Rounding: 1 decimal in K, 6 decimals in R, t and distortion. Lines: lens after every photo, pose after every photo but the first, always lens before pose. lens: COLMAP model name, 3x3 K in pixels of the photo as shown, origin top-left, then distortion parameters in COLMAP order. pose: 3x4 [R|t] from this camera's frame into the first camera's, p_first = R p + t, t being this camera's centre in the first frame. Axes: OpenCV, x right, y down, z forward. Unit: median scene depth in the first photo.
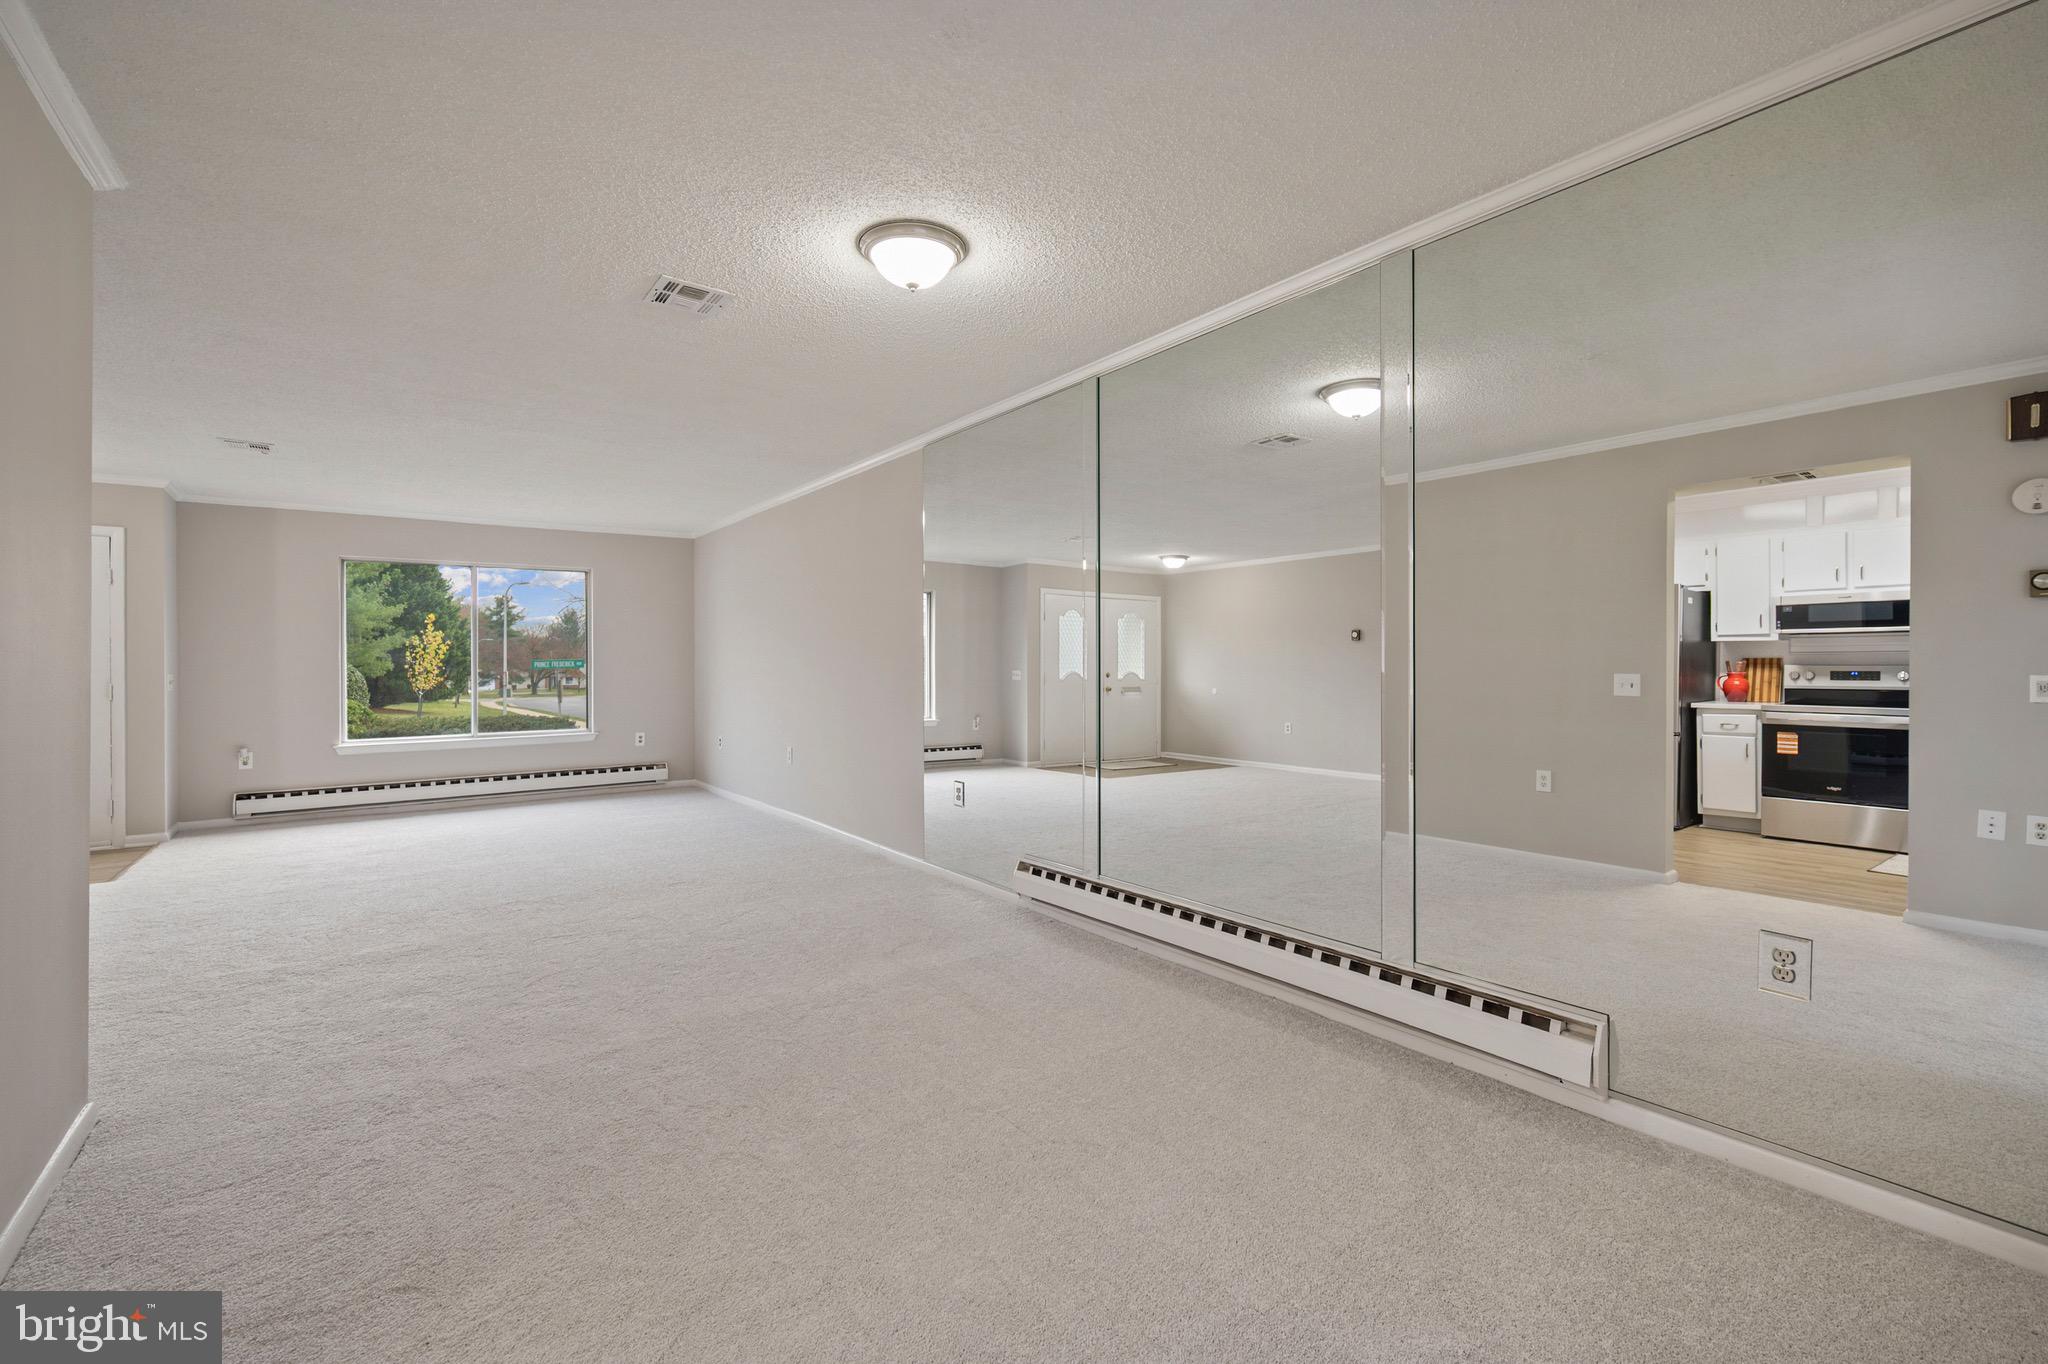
lens RADIAL K [[856.8, 0, 1019.3], [0, 856.8, 663.4], [0, 0, 1]] dist [0.000029, 0.000102]
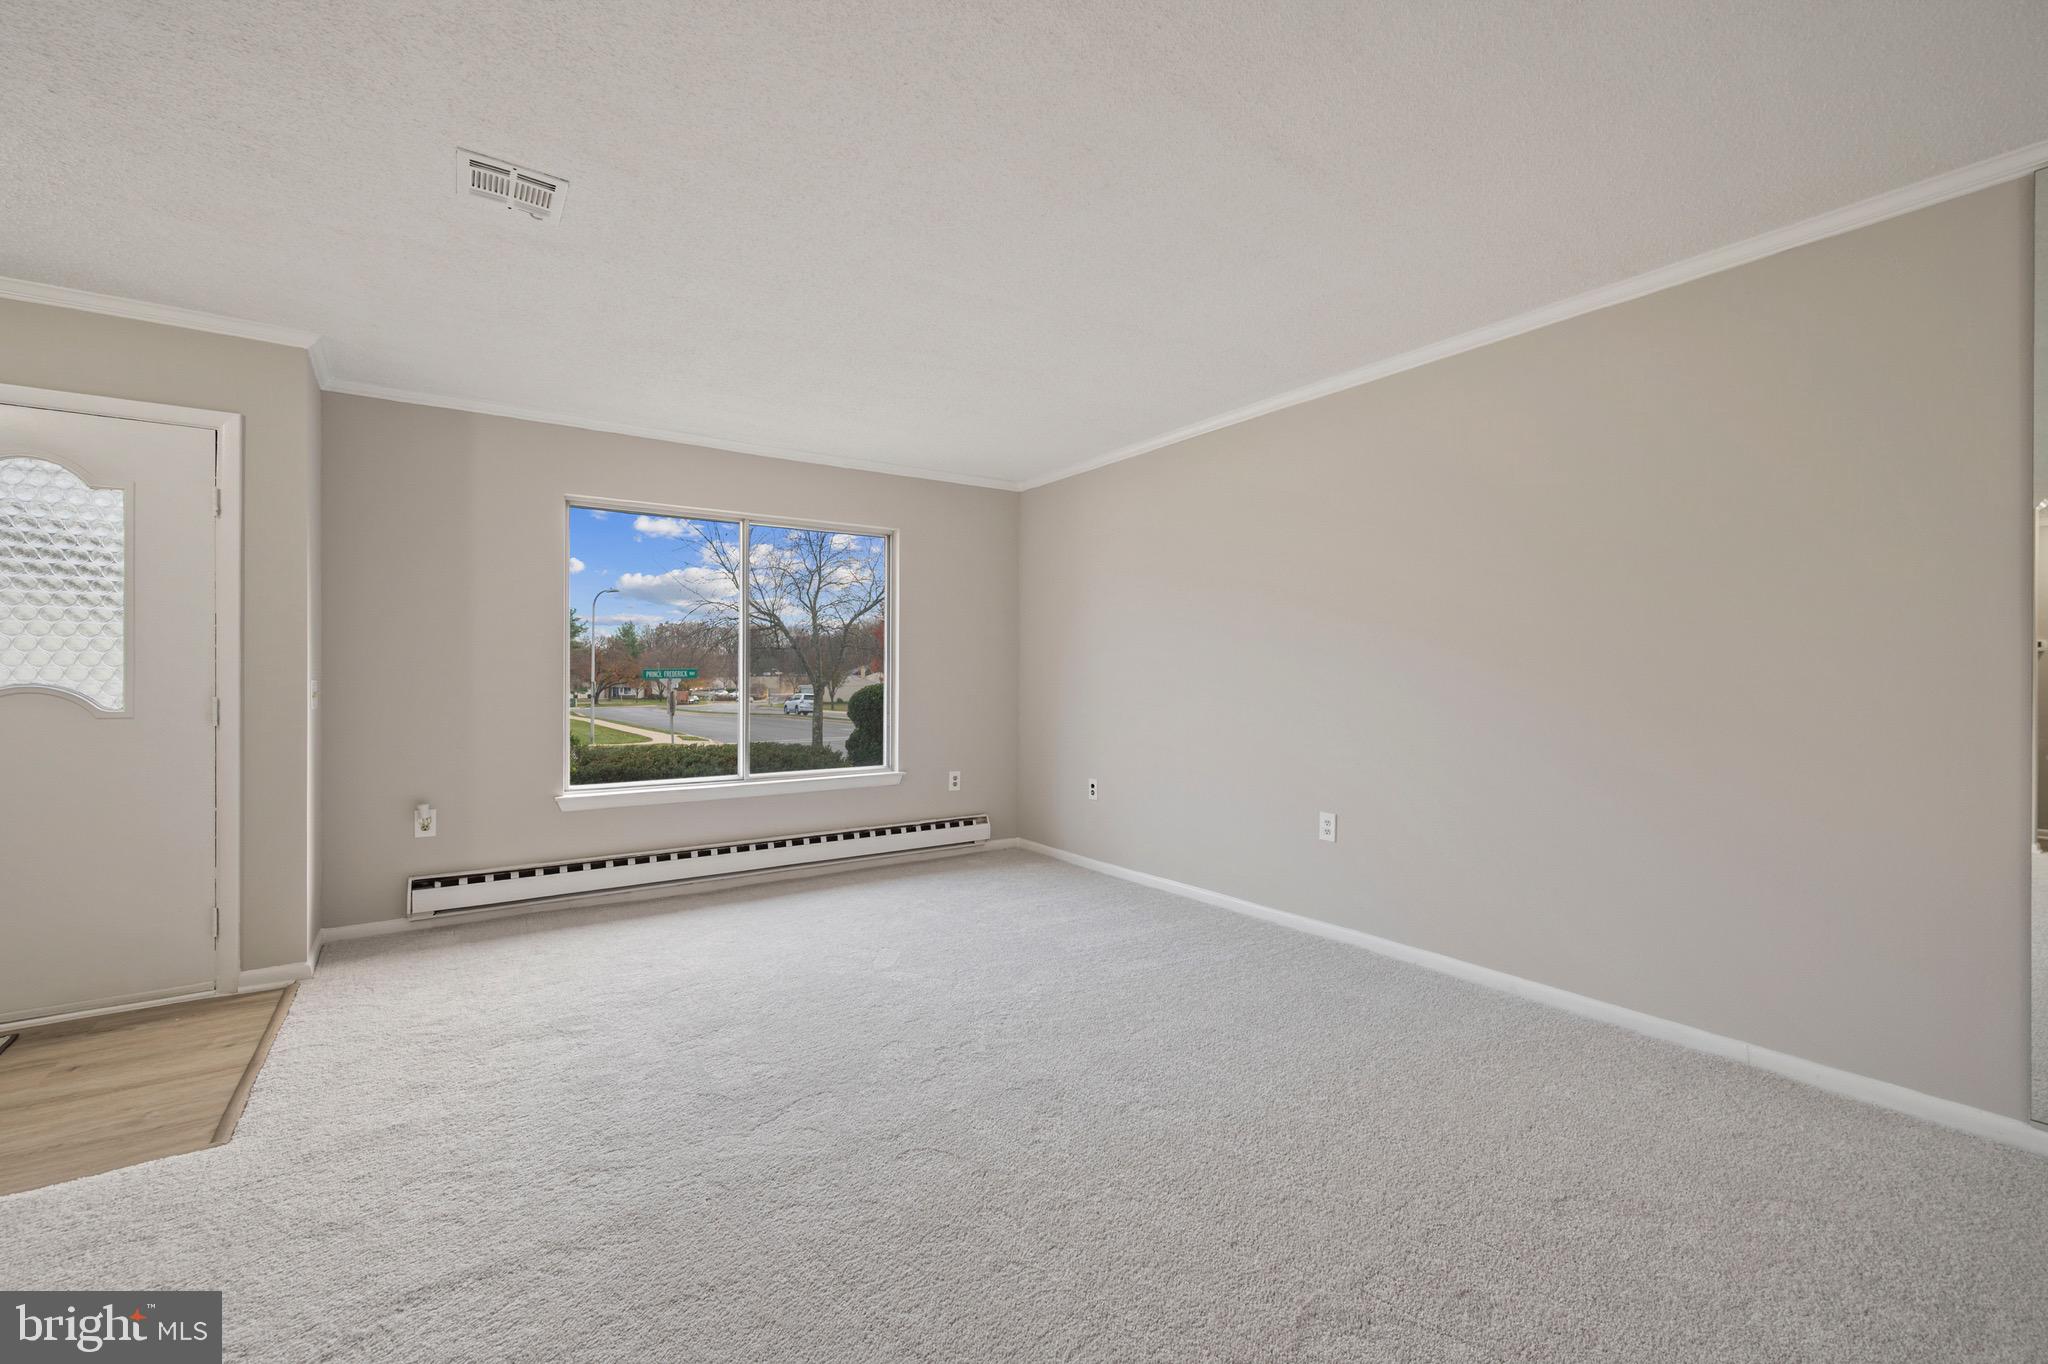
lens RADIAL K [[856.8, 0, 1044.8], [0, 856.8, 677.9], [0, 0, 1]] dist [0.000029, 0.000102]
pose [[0.999367, 0.007132, -0.034843, -0.438932], [-0.007116, 0.999975, 0.000593, 0.006596], [0.034847, -0.000344, 0.999393, 0.403678]]
